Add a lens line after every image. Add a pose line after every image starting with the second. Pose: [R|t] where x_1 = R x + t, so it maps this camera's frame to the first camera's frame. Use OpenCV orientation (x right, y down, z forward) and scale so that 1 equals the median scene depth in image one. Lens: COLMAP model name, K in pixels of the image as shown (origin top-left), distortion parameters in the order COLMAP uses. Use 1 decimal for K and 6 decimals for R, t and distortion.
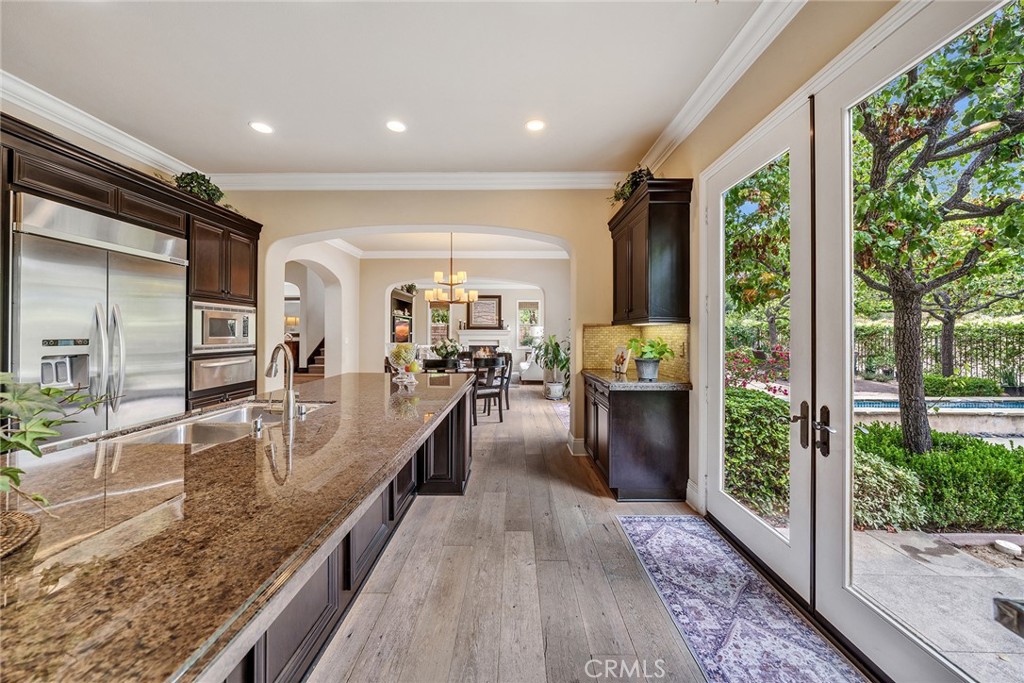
lens RADIAL K [[360.6, 0, 511.4], [0, 360.6, 335.7], [0, 0, 1]] dist [-0.005301, 0.000011]
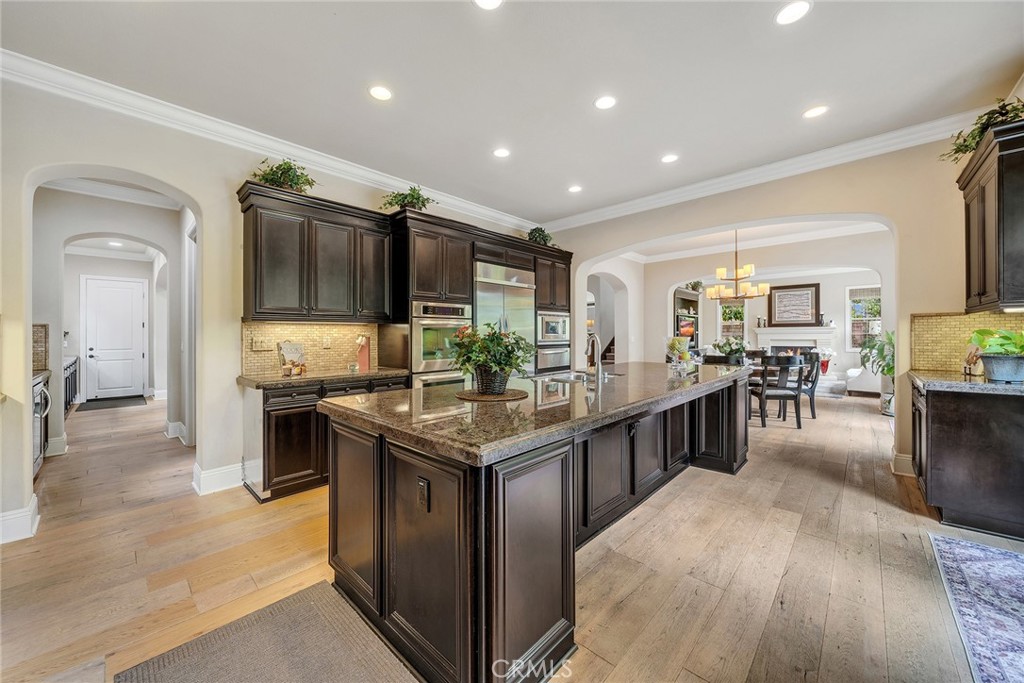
lens RADIAL K [[381.5, 0, 509.1], [0, 381.5, 337.9], [0, 0, 1]] dist [-0.001642, -0.000255]
pose [[0.736265, -0.004974, -0.676675, 0.114647], [0.005867, 0.999982, -0.000967, 0.017235], [0.676667, -0.003258, 0.736282, -0.245053]]
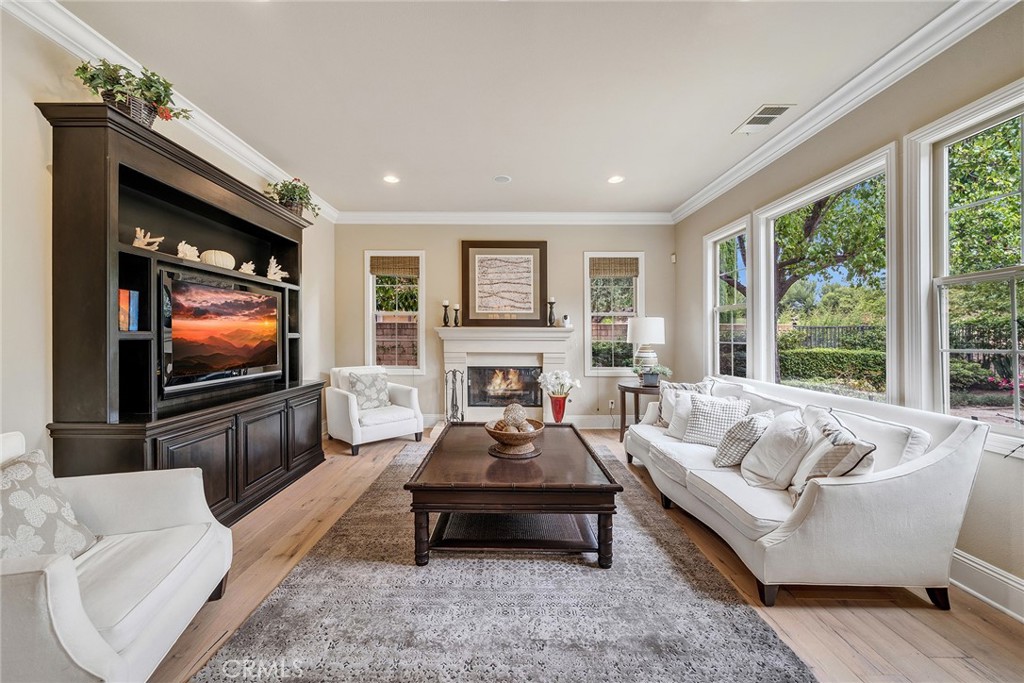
lens RADIAL K [[365.0, 0, 495.1], [0, 365.0, 343.8], [0, 0, 1]] dist [-0.000357, -0.000047]
pose [[0.999952, -0.000190, -0.009792, -0.271337], [0.000330, 0.999898, 0.014296, -0.010805], [0.009788, -0.014298, 0.999850, 1.948041]]
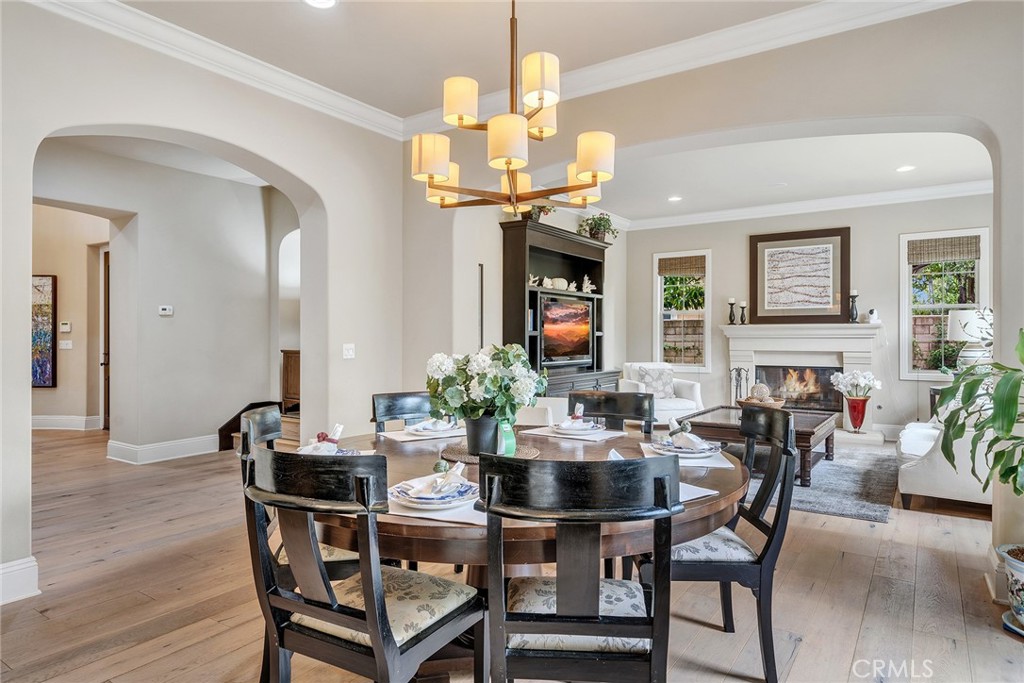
lens RADIAL K [[615.8, 0, 510.2], [0, 615.8, 337.8], [0, 0, 1]] dist [-0.001673, -0.001068]
pose [[0.829672, -0.003699, -0.558239, 0.107230], [-0.000578, 0.999972, -0.007485, 0.010490], [0.558251, 0.006533, 0.829646, 0.999927]]
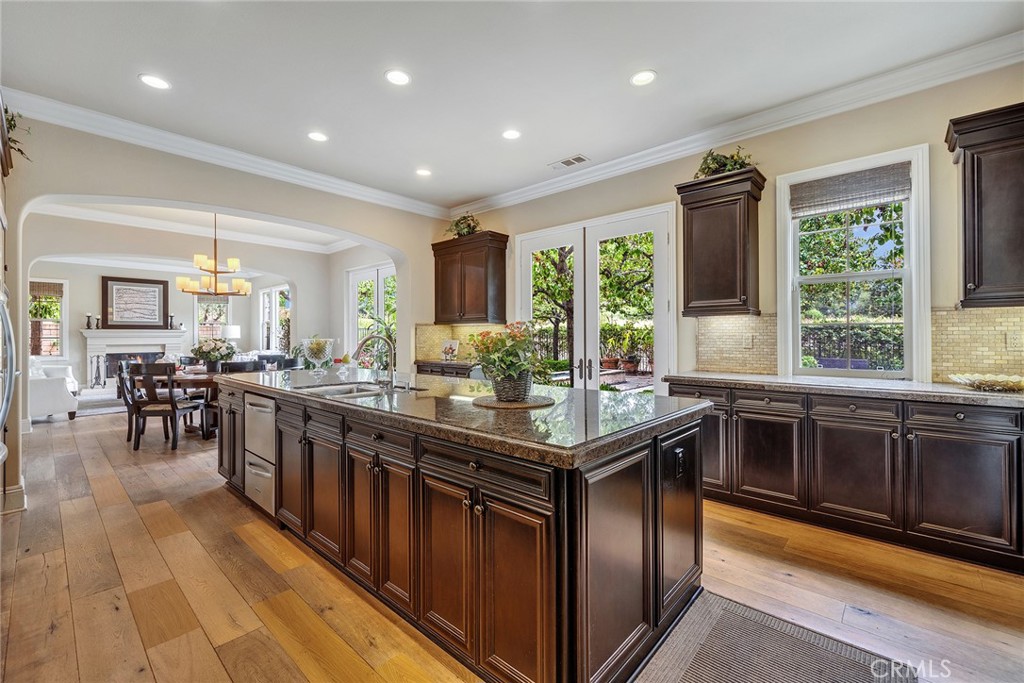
lens RADIAL K [[428.5, 0, 513.6], [0, 428.5, 328.3], [0, 0, 1]] dist [0.000378, 0.000135]
pose [[0.664971, 0.007158, 0.746835, -0.678502], [0.011156, 0.999747, -0.019515, 0.017302], [-0.746786, 0.021308, 0.664723, -0.222073]]
